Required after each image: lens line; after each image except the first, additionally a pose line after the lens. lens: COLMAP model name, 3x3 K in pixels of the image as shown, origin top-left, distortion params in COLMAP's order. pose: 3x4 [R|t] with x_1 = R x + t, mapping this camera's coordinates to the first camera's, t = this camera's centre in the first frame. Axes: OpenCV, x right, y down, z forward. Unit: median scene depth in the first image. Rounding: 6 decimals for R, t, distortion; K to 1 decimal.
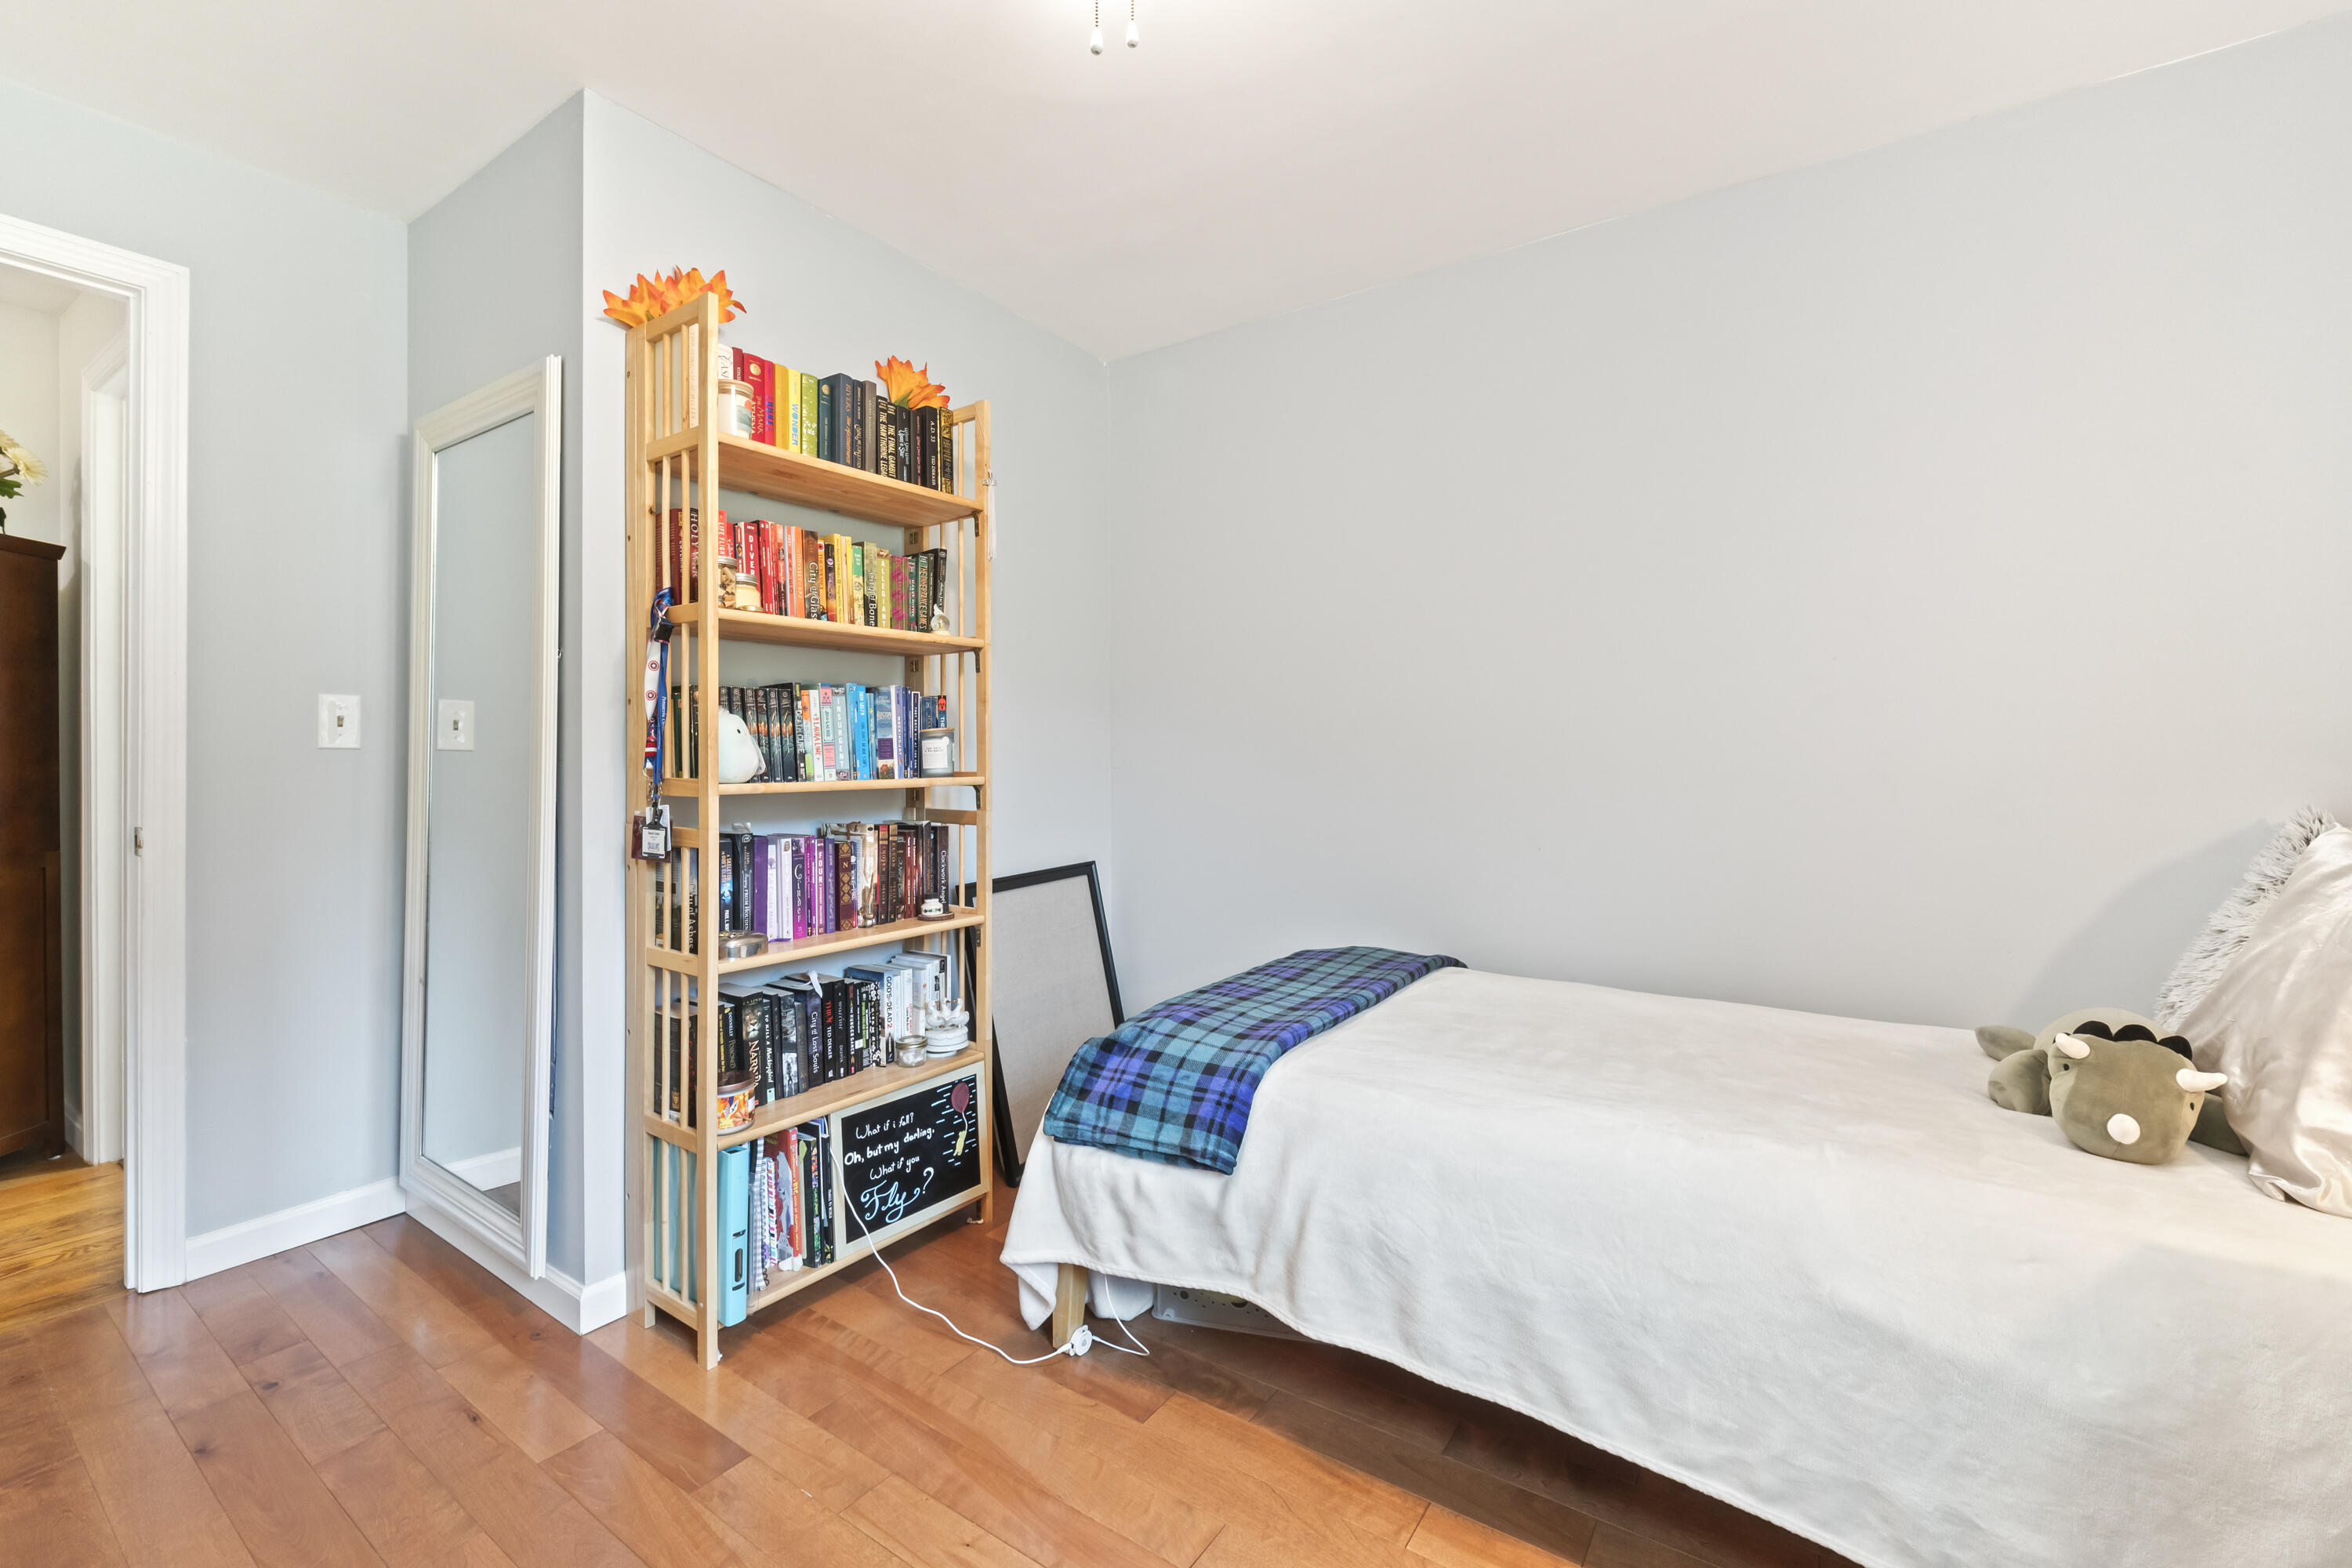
lens RADIAL K [[981.0, 0, 1175.2], [0, 981.0, 758.3], [0, 0, 1]] dist [-0.007842, 0.000078]
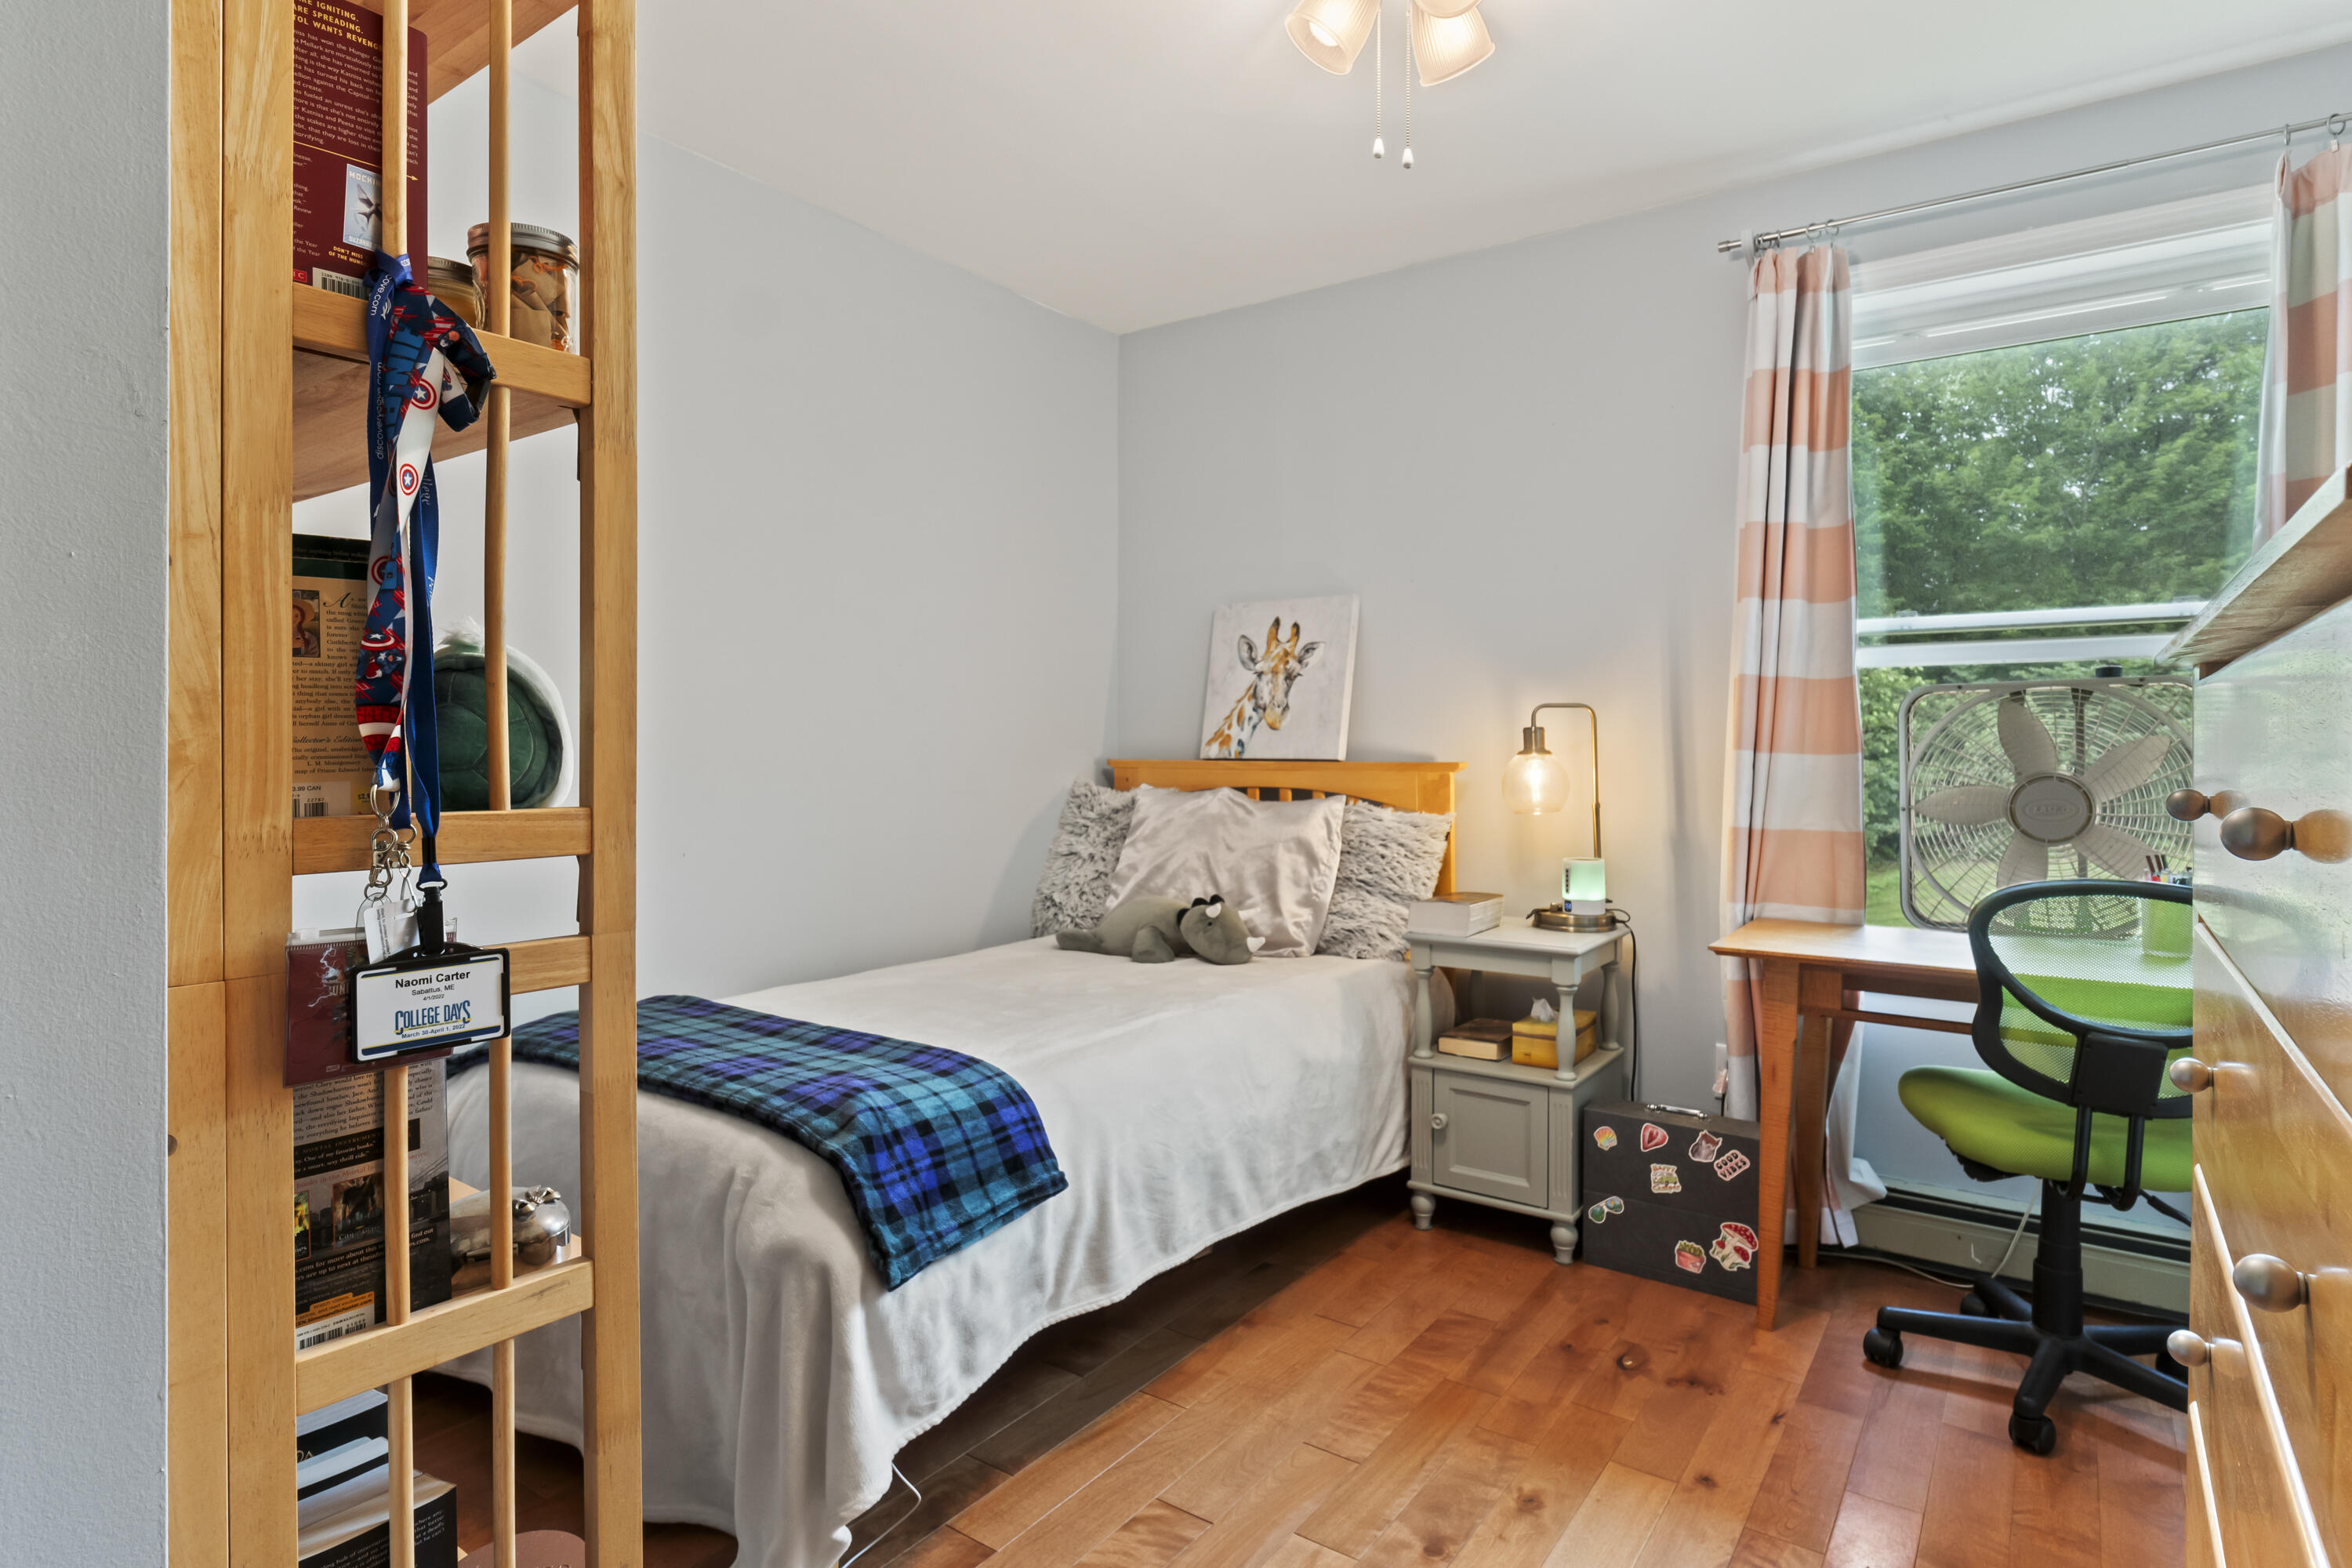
lens RADIAL K [[1231.0, 0, 1173.9], [0, 1231.0, 763.8], [0, 0, 1]] dist [-0.004824, -0.001564]
pose [[0.030353, -0.013797, 0.999444, -1.050279], [0.005842, 0.999890, 0.013626, -0.001221], [-0.999522, 0.005425, 0.030430, 0.805371]]
